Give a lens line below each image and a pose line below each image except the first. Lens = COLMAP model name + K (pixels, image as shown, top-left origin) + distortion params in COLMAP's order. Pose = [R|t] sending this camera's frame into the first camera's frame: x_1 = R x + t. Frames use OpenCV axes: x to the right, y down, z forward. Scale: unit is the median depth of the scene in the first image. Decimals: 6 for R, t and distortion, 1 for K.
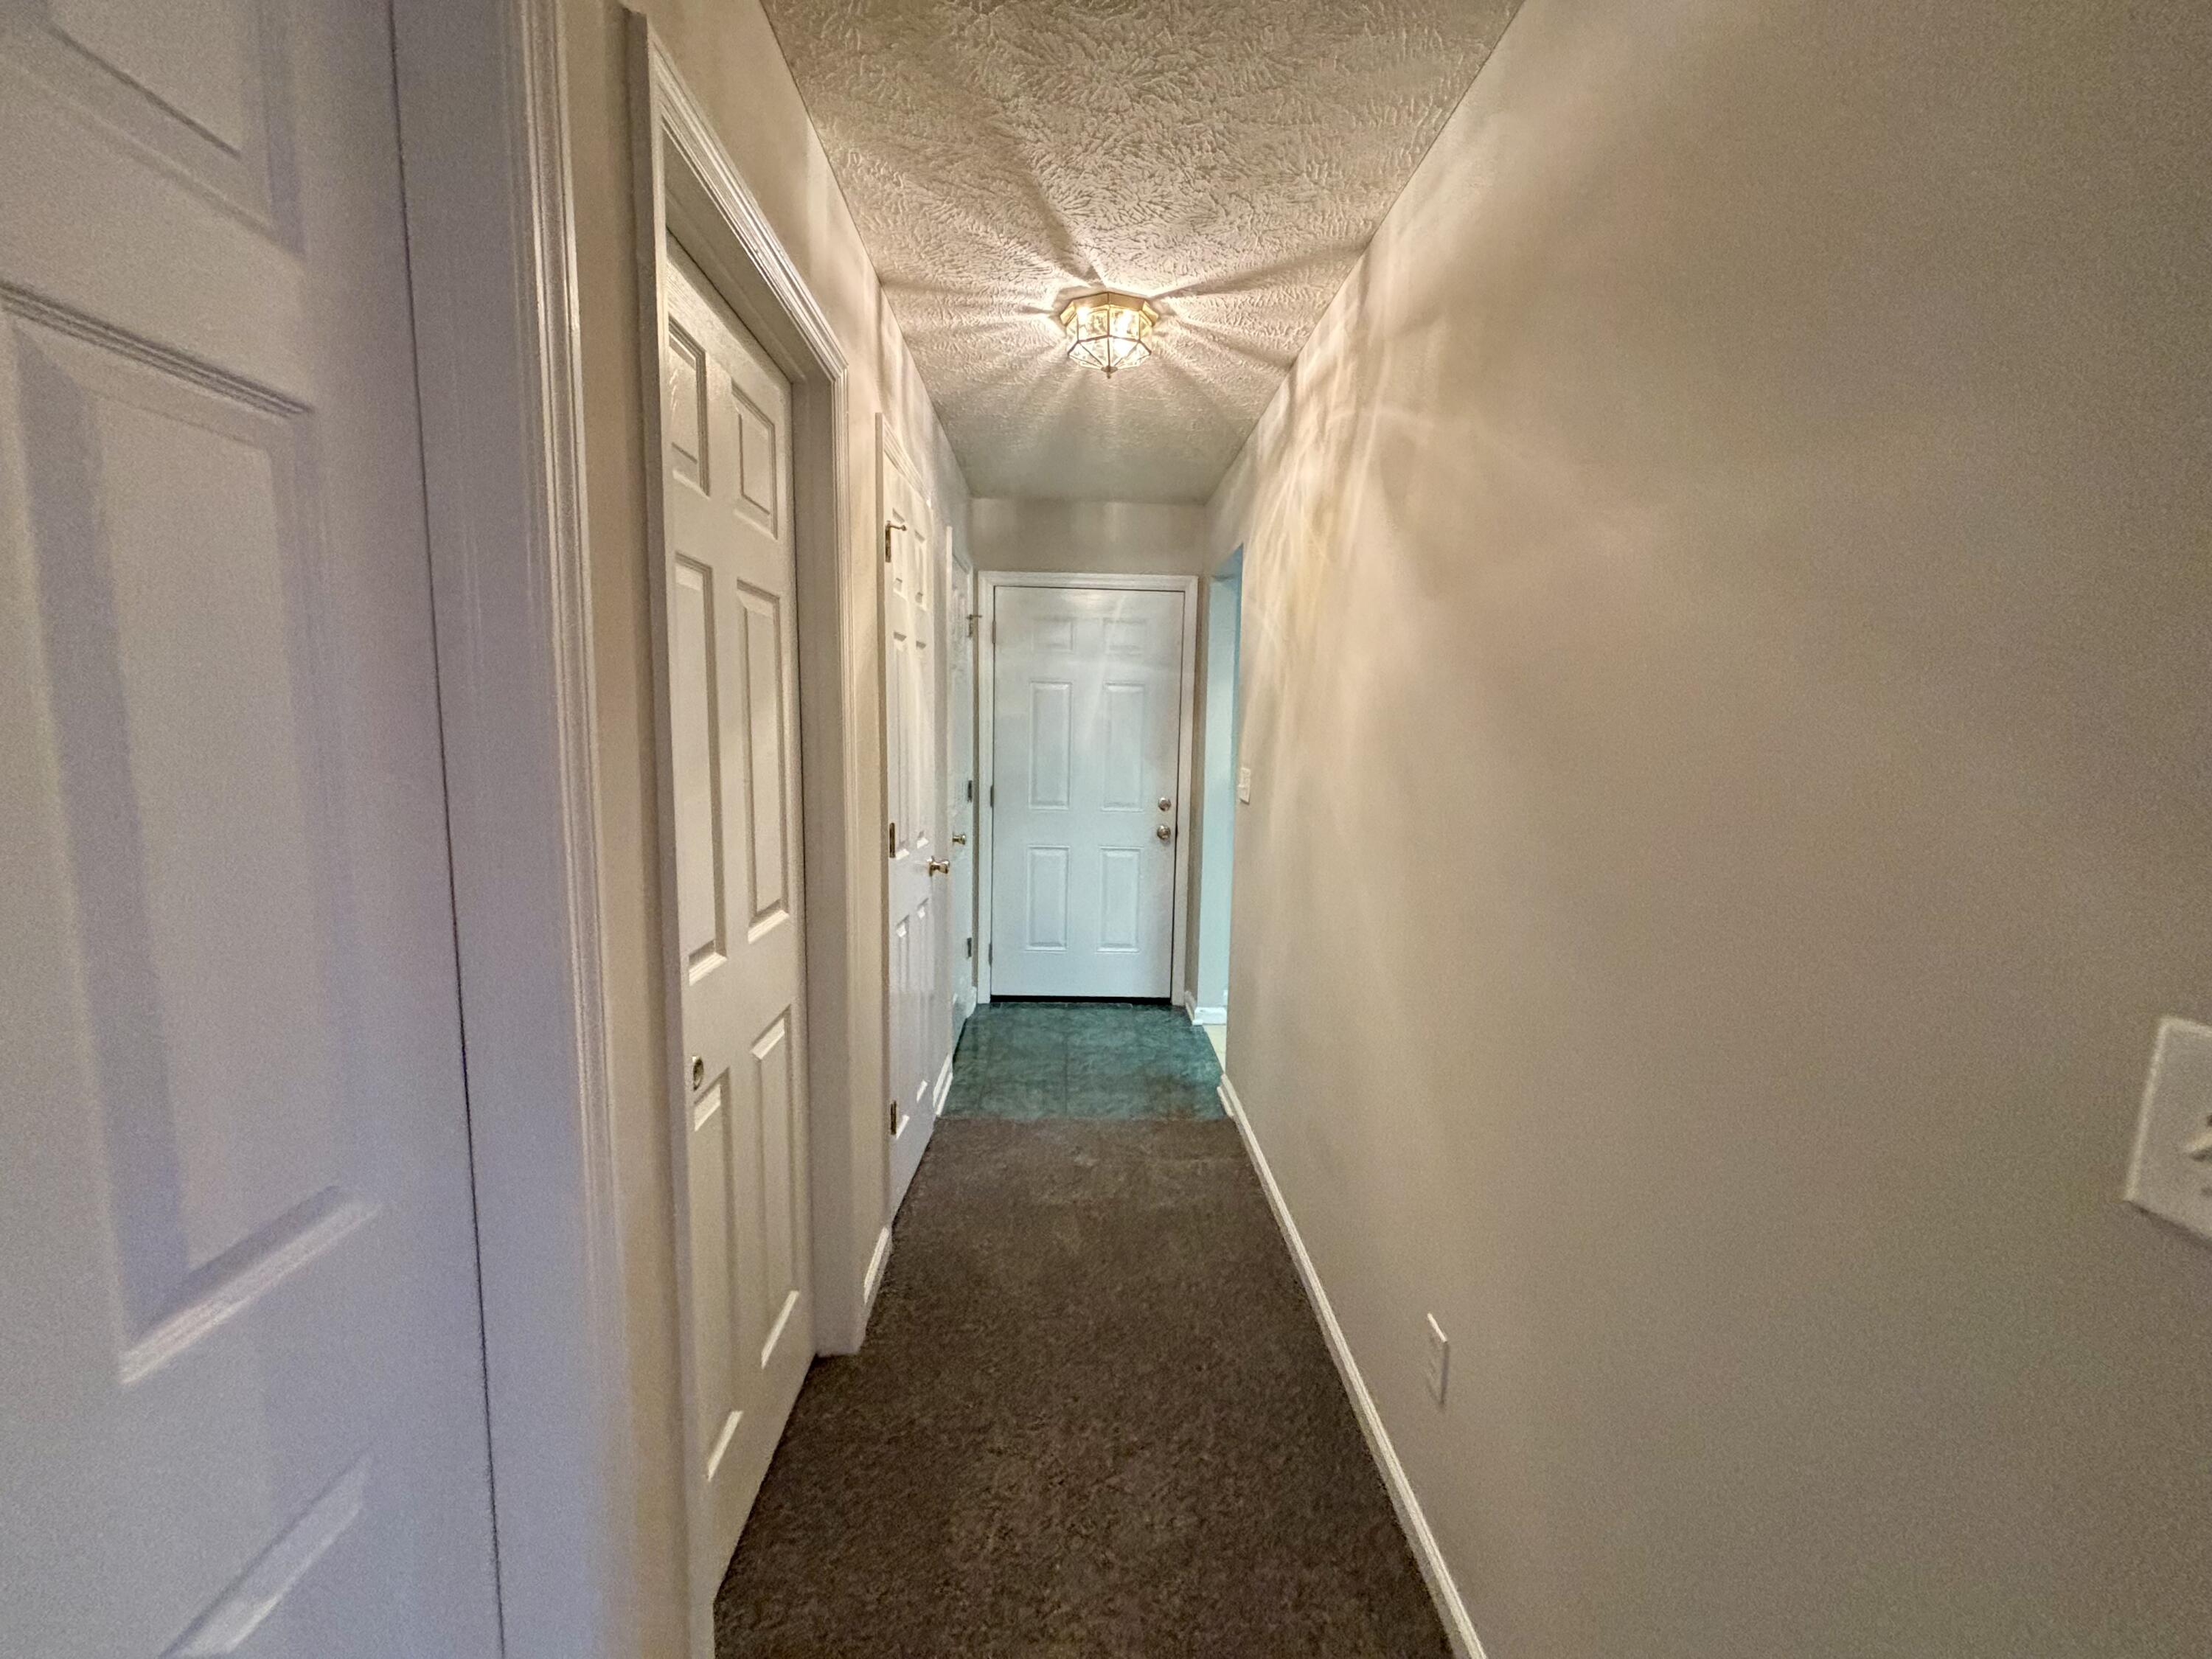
lens RADIAL K [[891.3, 0, 1106.0], [0, 891.3, 829.5], [0, 0, 1]] dist [-0.013024, -0.000214]
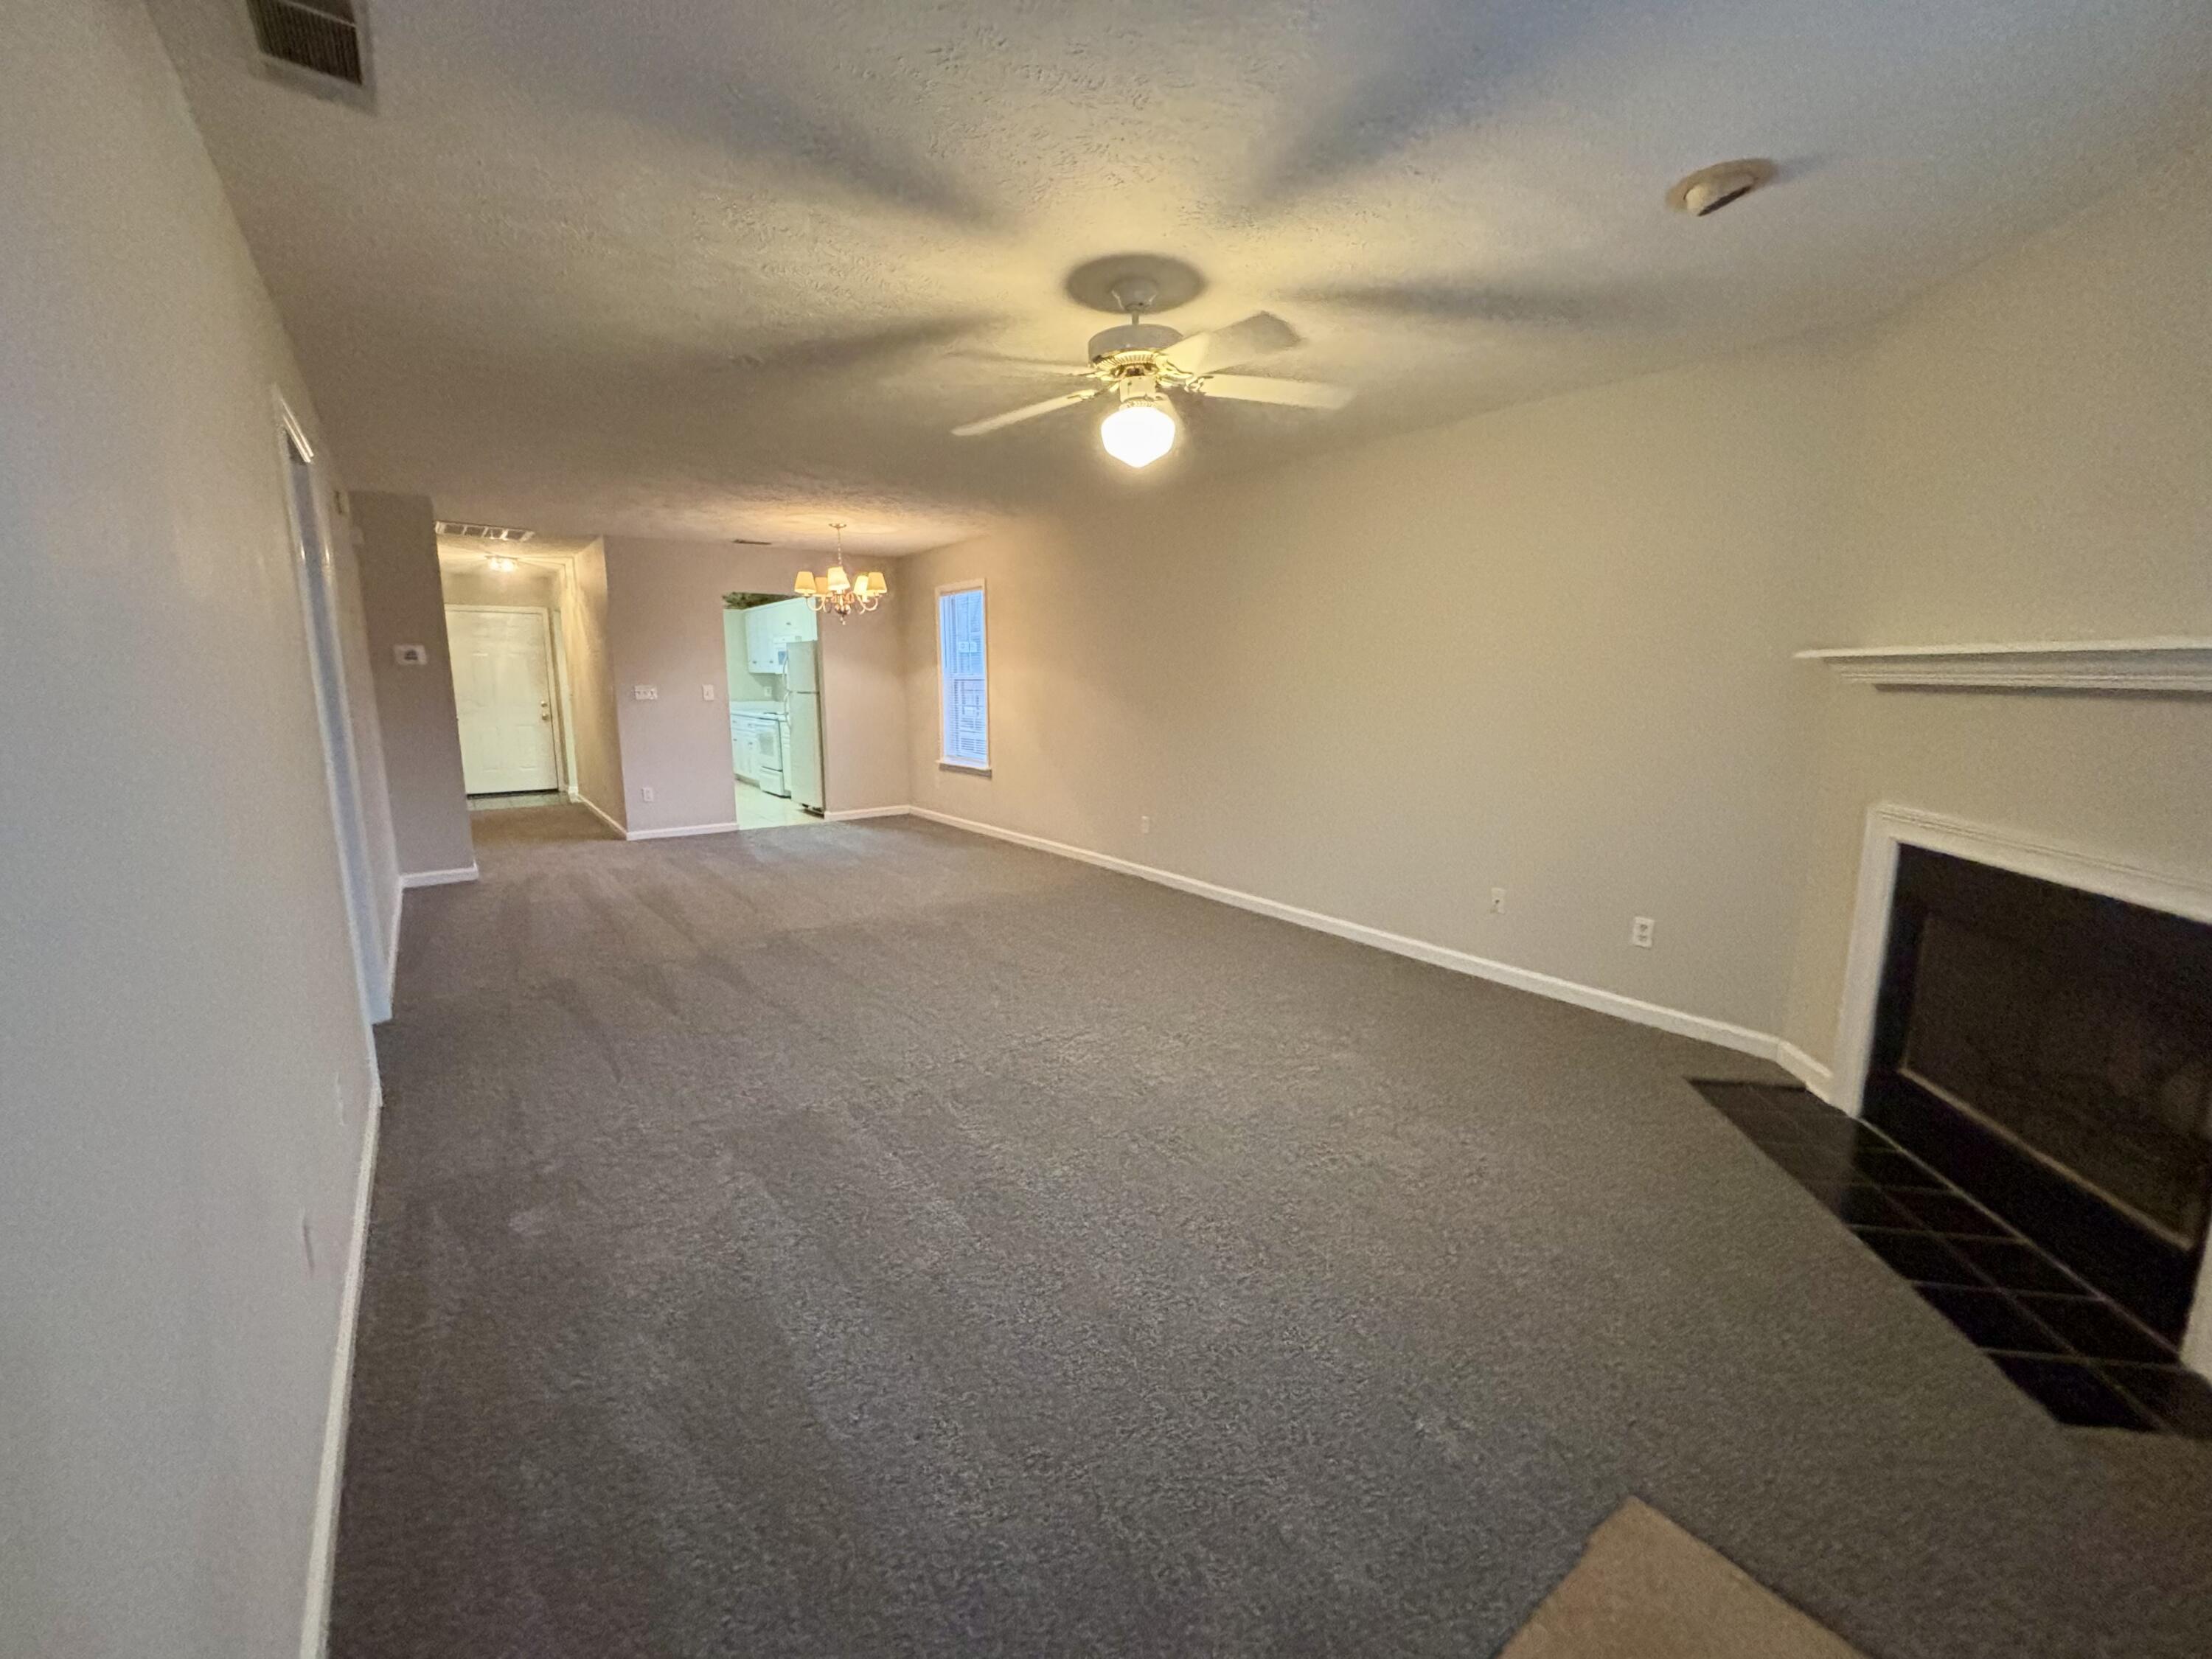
lens RADIAL K [[891.3, 0, 1106.0], [0, 891.3, 829.5], [0, 0, 1]] dist [-0.013024, -0.000214]
pose [[0.823242, -0.112799, 0.556372, -0.052668], [0.077947, 0.993238, 0.086034, 0.216101], [-0.562314, -0.027460, 0.826467, -1.795817]]
